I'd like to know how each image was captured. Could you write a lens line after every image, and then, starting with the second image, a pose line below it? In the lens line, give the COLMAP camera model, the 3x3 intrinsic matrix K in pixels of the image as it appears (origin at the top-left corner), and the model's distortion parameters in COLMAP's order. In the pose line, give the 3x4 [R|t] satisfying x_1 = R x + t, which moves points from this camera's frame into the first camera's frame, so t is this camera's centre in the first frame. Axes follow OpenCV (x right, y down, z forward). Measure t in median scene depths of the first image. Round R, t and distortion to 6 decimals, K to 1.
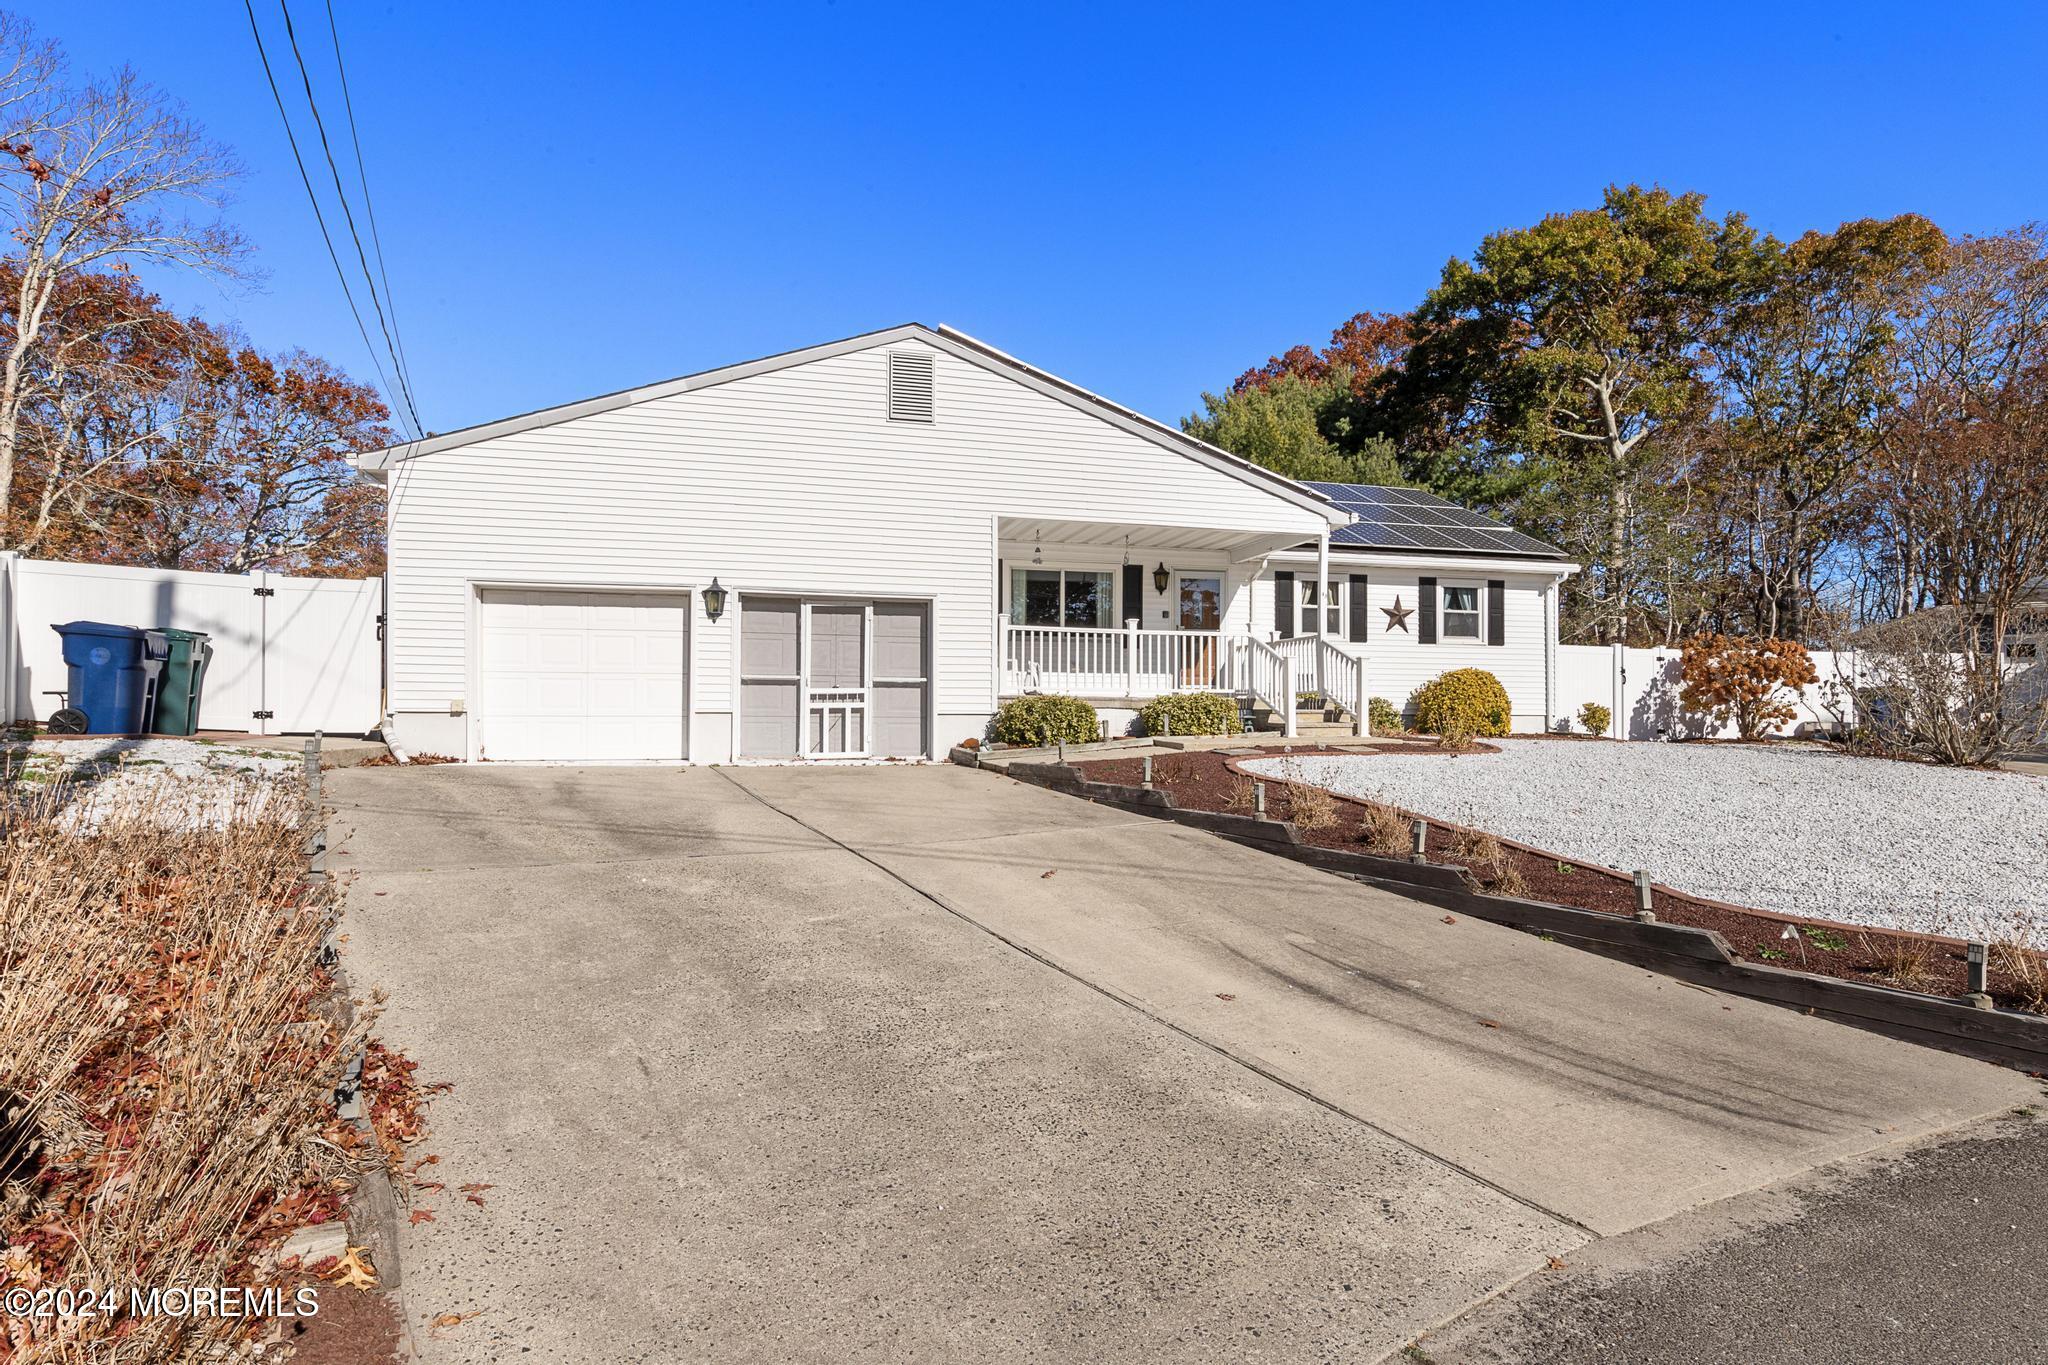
lens RADIAL K [[1124.5, 0, 1023.9], [0, 1124.5, 712.6], [0, 0, 1]] dist [0.002644, 0.000501]
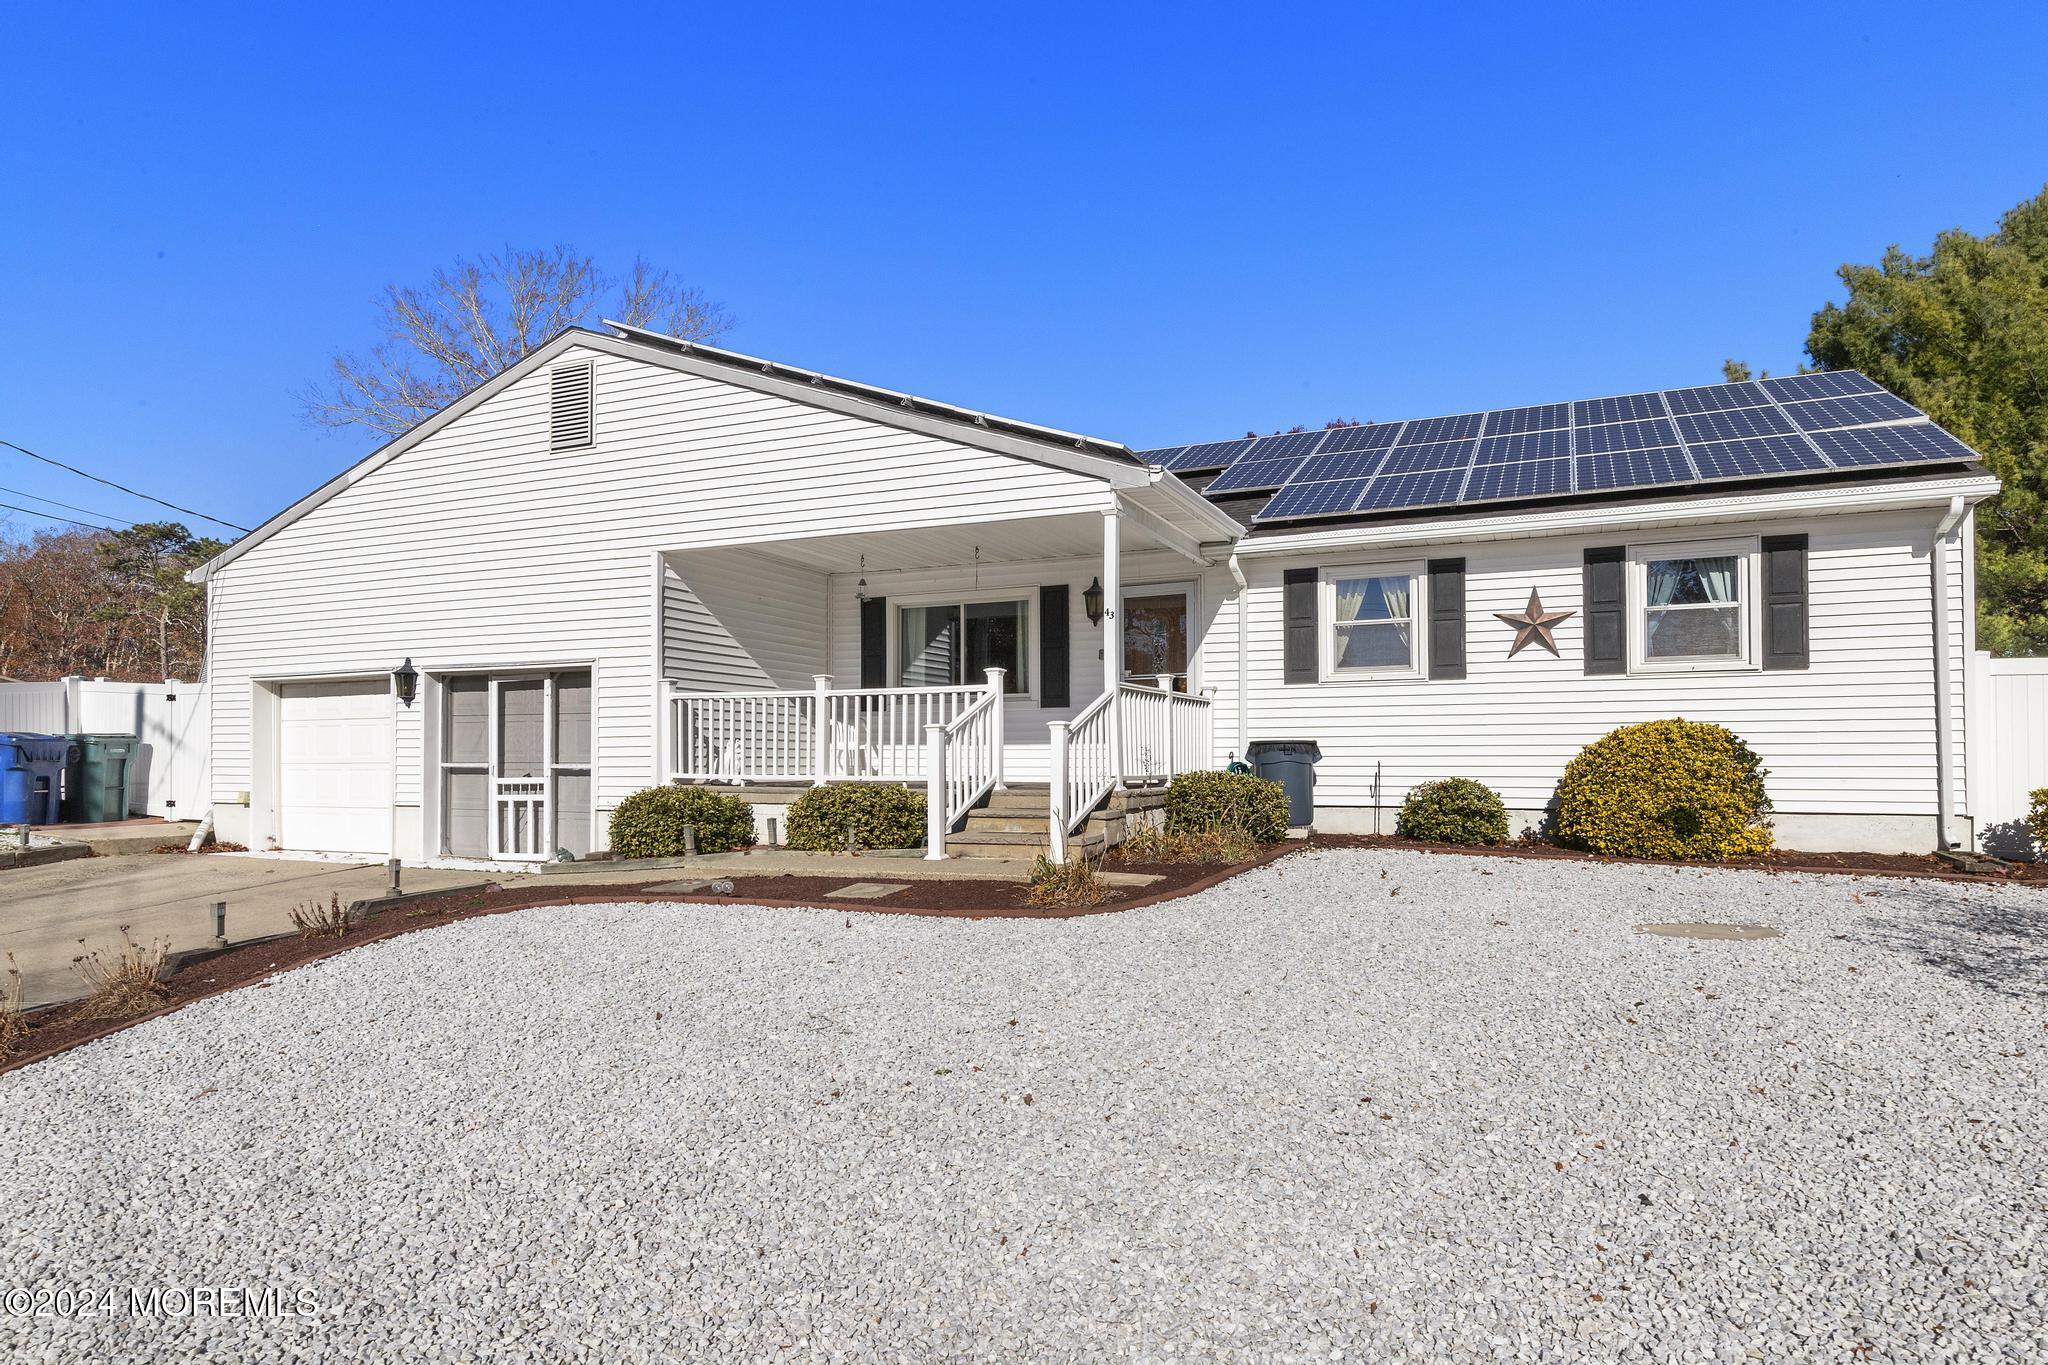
lens RADIAL K [[1188.5, 0, 1027.6], [0, 1188.5, 749.1], [0, 0, 1]] dist [0.001068, -0.000084]
pose [[0.766294, -0.012440, -0.642370, 0.677524], [0.006845, 0.999914, -0.011198, -0.029461], [0.642454, 0.004184, 0.766313, 0.538934]]
